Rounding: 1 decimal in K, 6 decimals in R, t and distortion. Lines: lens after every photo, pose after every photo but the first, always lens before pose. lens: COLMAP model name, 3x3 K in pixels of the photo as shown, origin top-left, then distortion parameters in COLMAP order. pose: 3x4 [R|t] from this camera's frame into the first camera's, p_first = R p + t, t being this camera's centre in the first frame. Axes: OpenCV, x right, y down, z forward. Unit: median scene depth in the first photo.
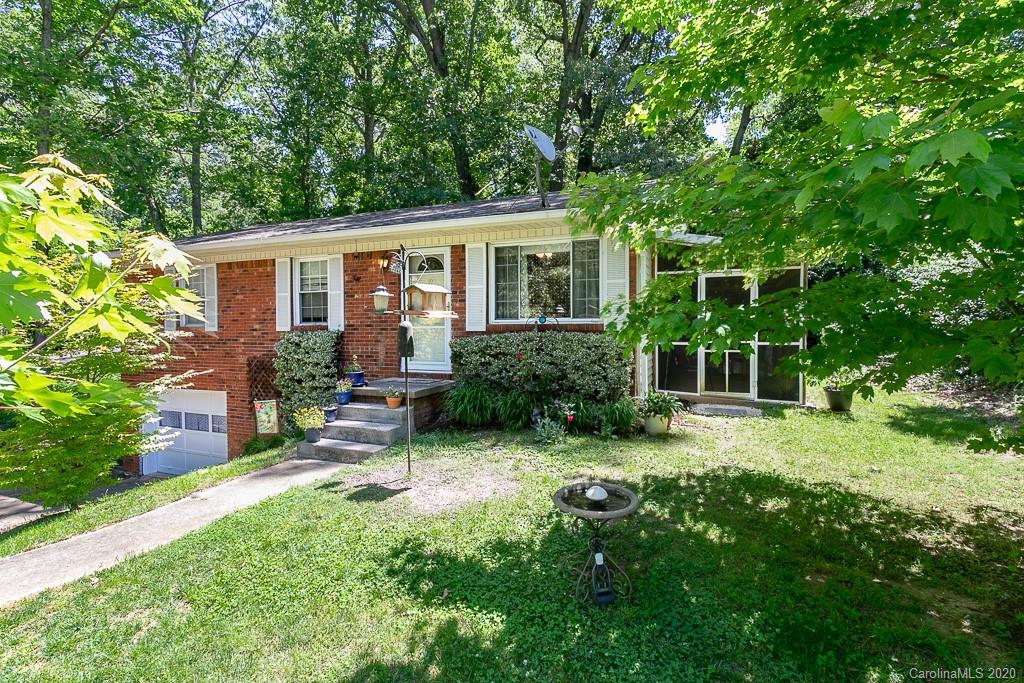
lens RADIAL K [[501.0, 0, 506.5], [0, 501.0, 338.4], [0, 0, 1]] dist [0.012789, 0.000335]
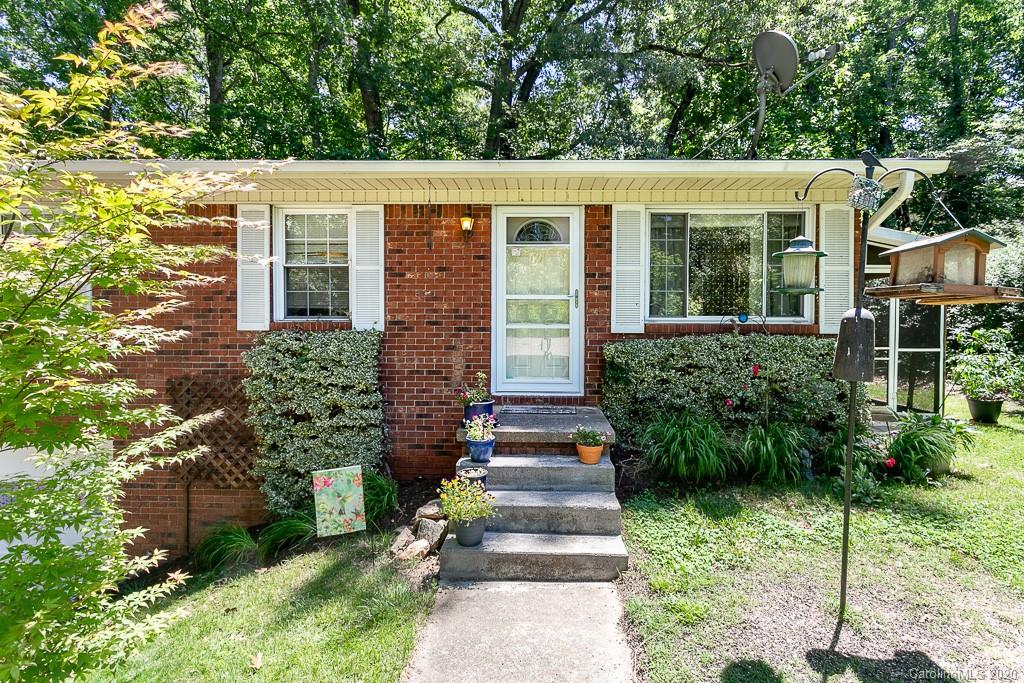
lens RADIAL K [[501.0, 0, 520.4], [0, 501.0, 343.6], [0, 0, 1]] dist [0.012789, 0.000335]
pose [[0.929330, -0.002639, 0.369241, -0.420001], [-0.000280, 0.999969, 0.007850, -0.005125], [-0.369251, -0.007399, 0.929300, 0.391655]]
